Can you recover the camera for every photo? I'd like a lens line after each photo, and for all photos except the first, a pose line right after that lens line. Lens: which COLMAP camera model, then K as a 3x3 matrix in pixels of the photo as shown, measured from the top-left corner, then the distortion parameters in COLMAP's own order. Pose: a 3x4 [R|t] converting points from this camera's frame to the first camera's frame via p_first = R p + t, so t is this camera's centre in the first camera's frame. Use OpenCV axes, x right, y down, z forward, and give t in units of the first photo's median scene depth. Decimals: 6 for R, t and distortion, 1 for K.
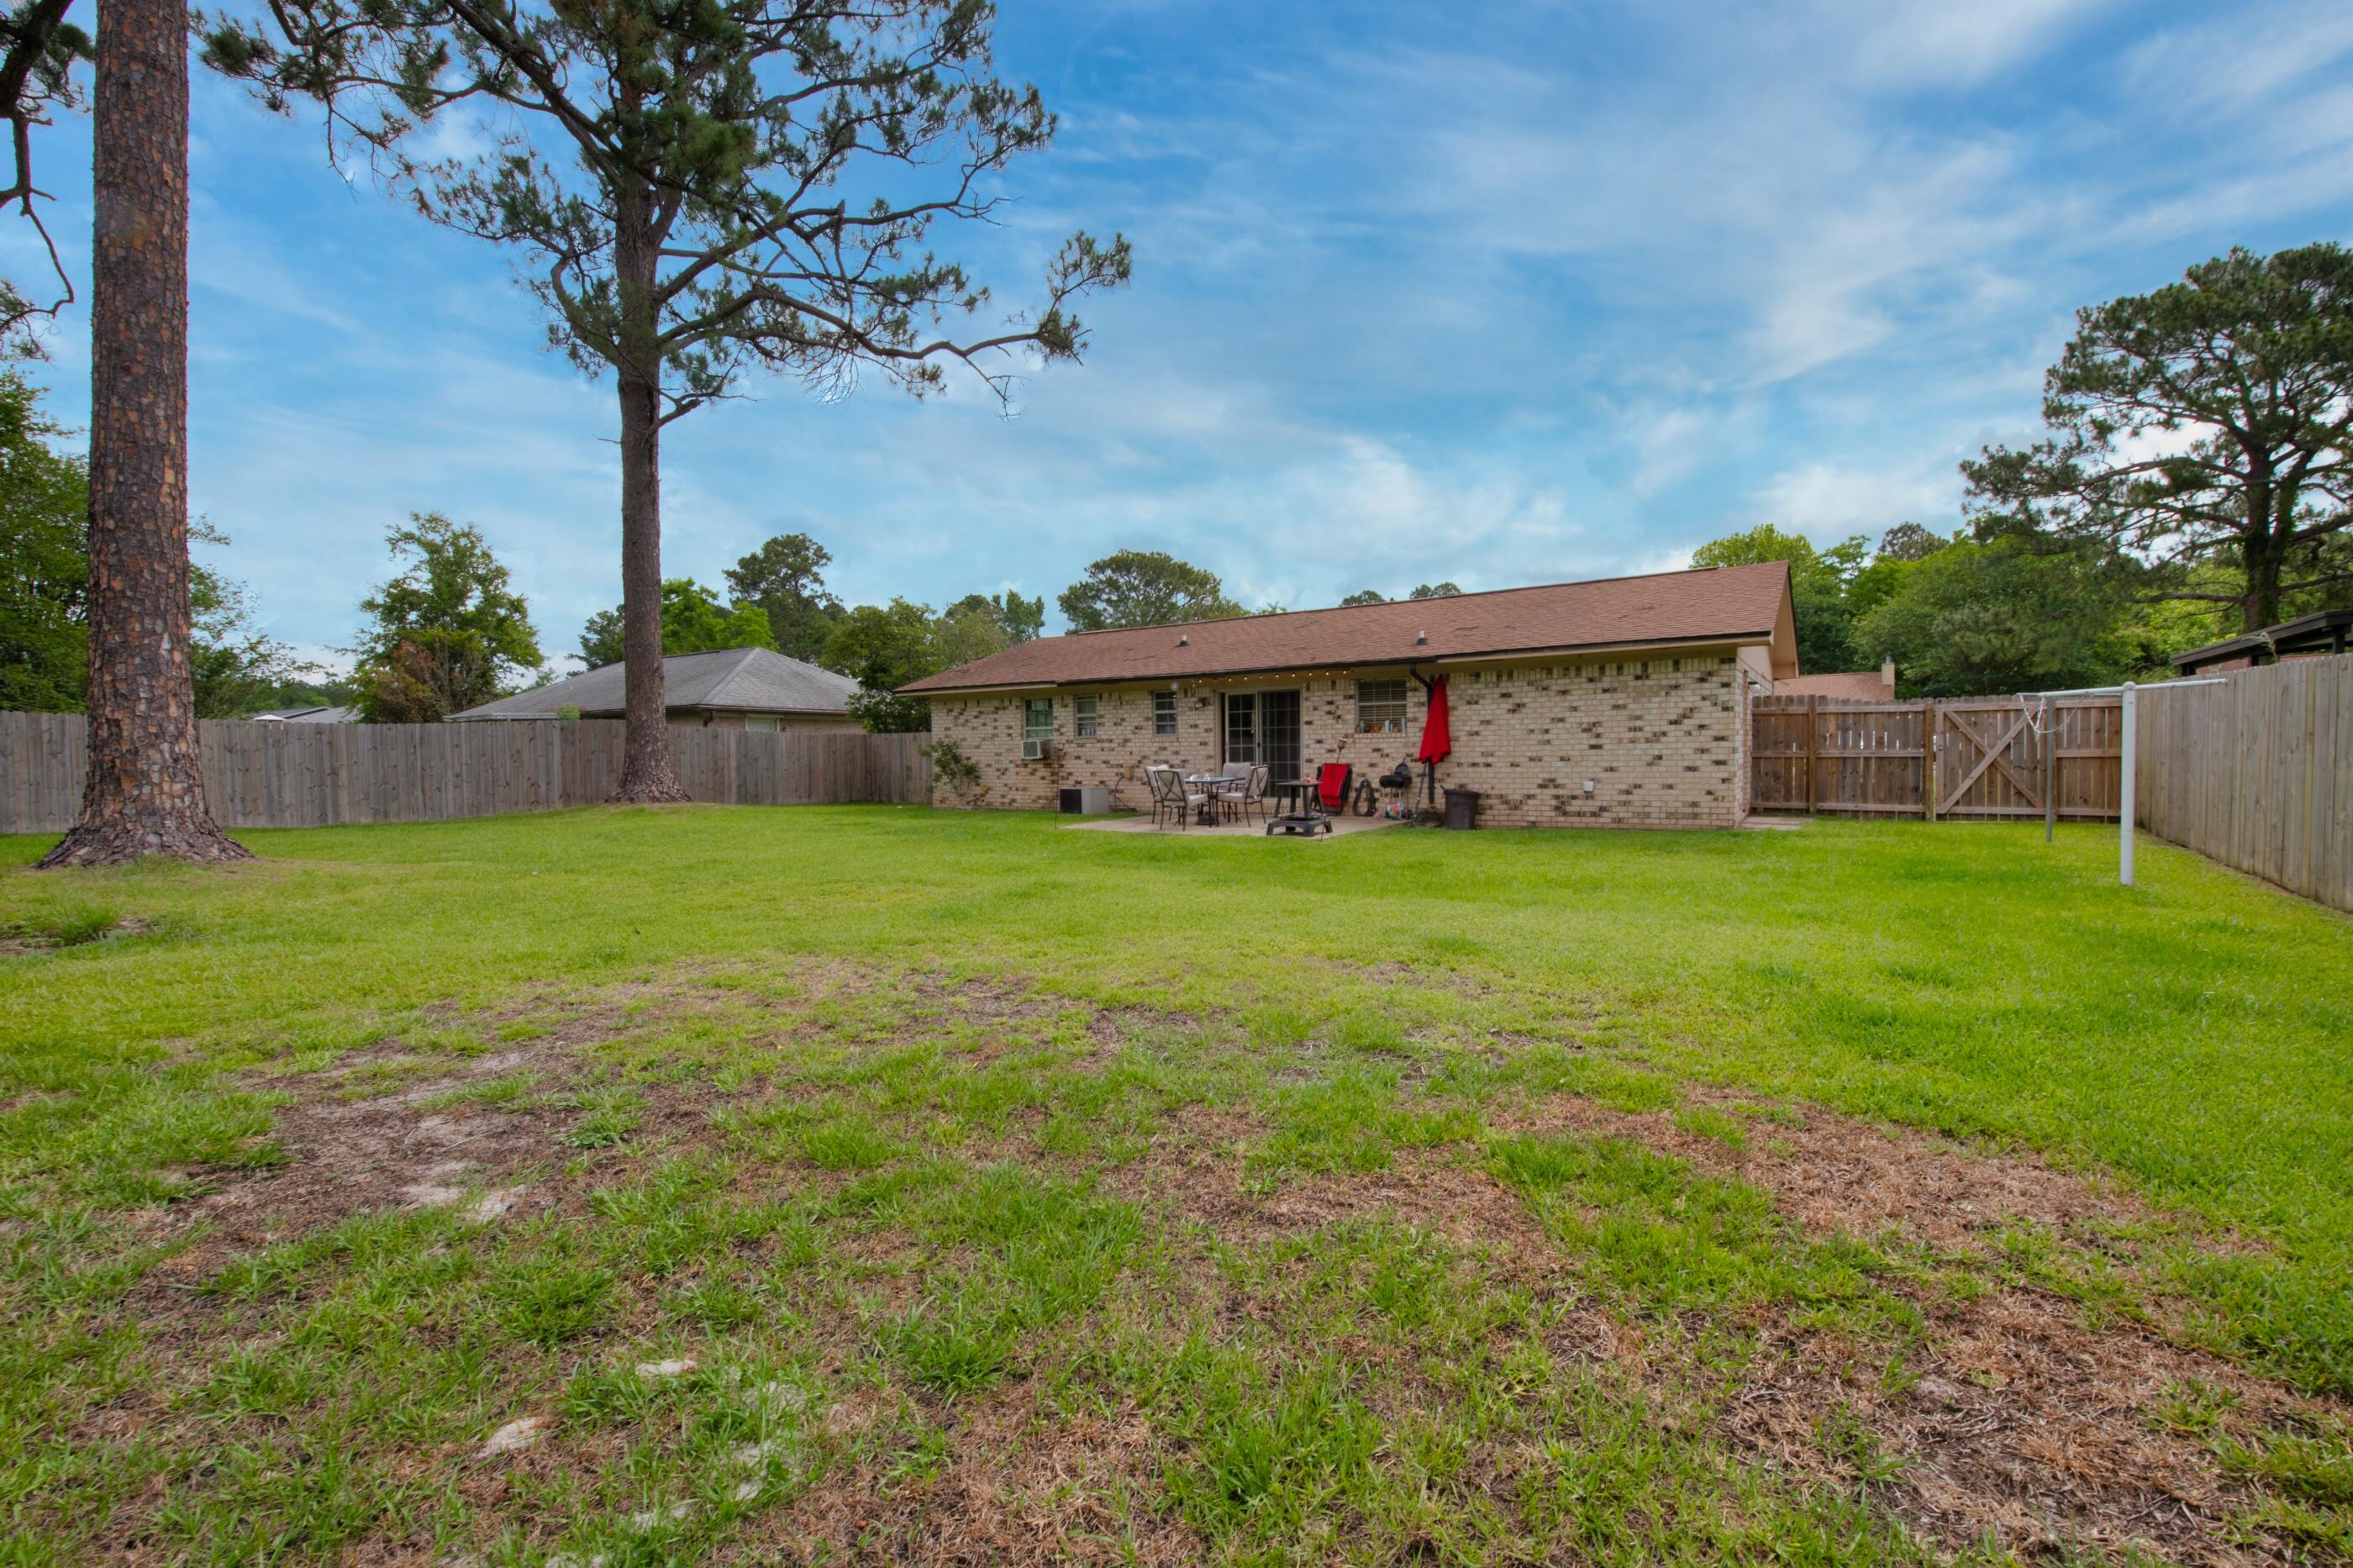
lens RADIAL K [[994.1, 0, 1176.0], [0, 994.1, 767.6], [0, 0, 1]] dist [-0.012490, -0.001434]
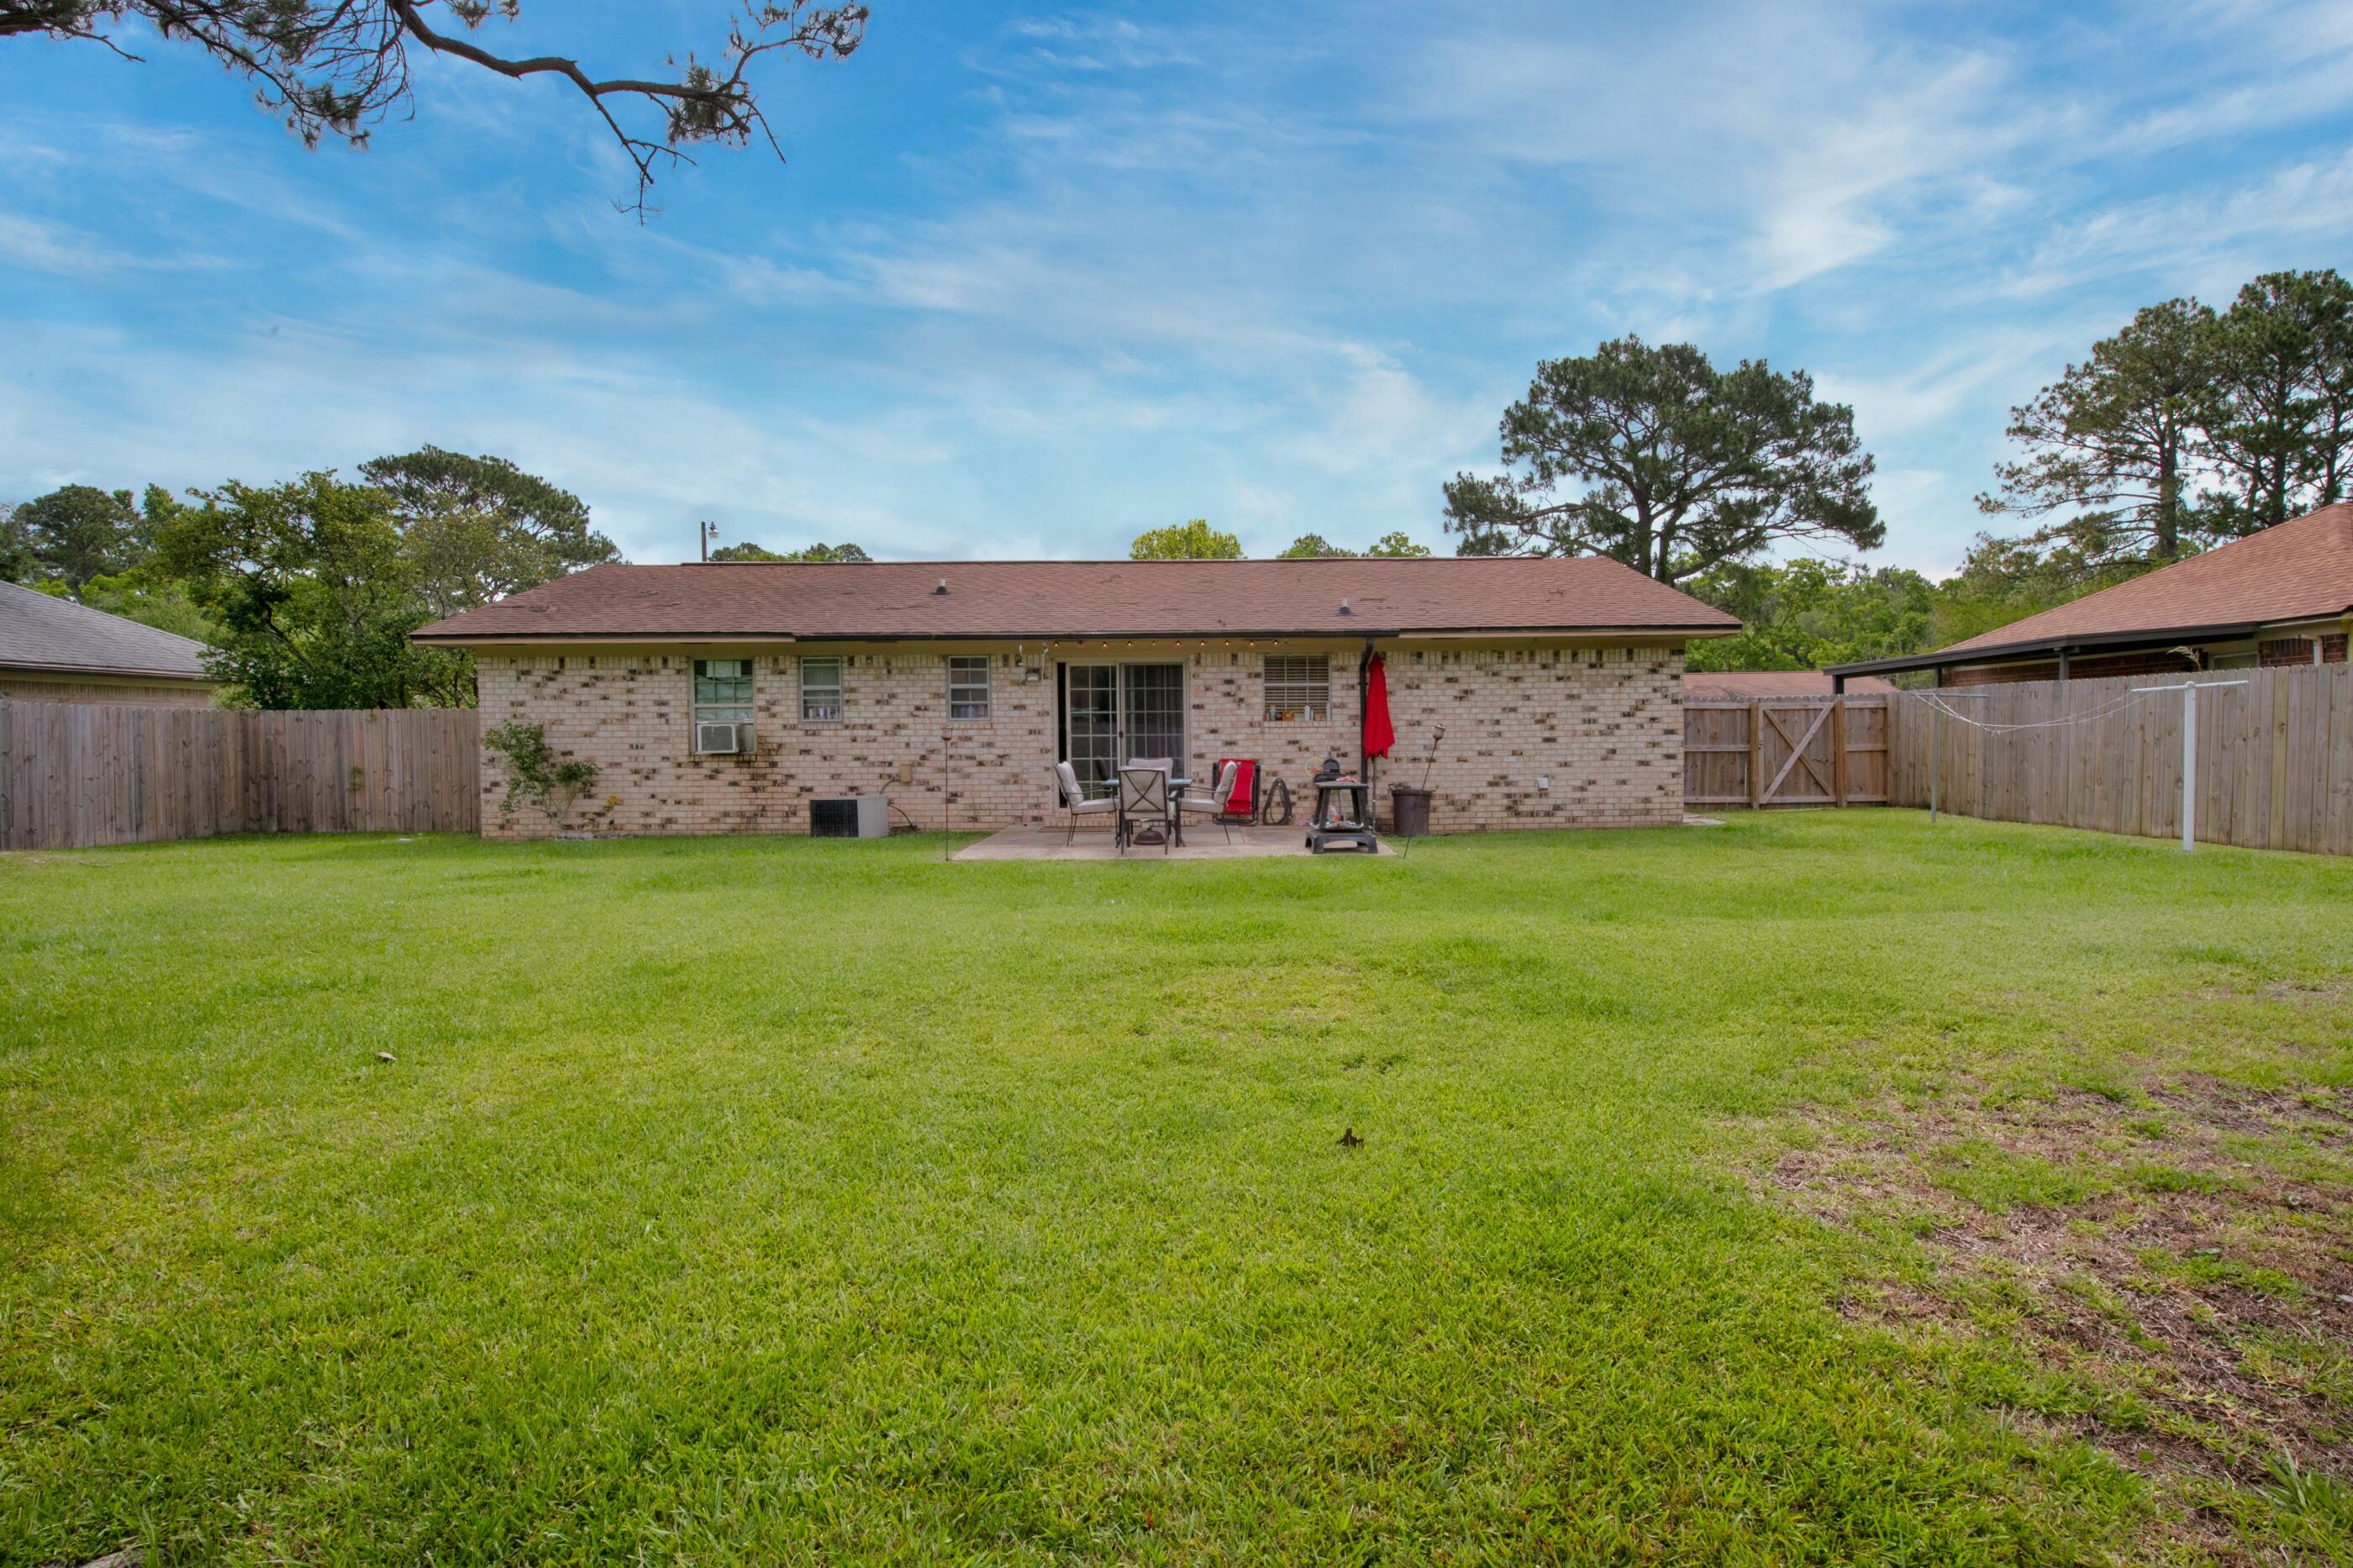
lens RADIAL K [[1146.5, 0, 1177.8], [0, 1146.5, 794.7], [0, 0, 1]] dist [-0.005536, -0.001412]
pose [[0.809789, -0.020414, 0.586366, -0.428843], [0.006539, 0.999646, 0.025771, 0.000226], [-0.586684, -0.017035, 0.809636, 0.310959]]
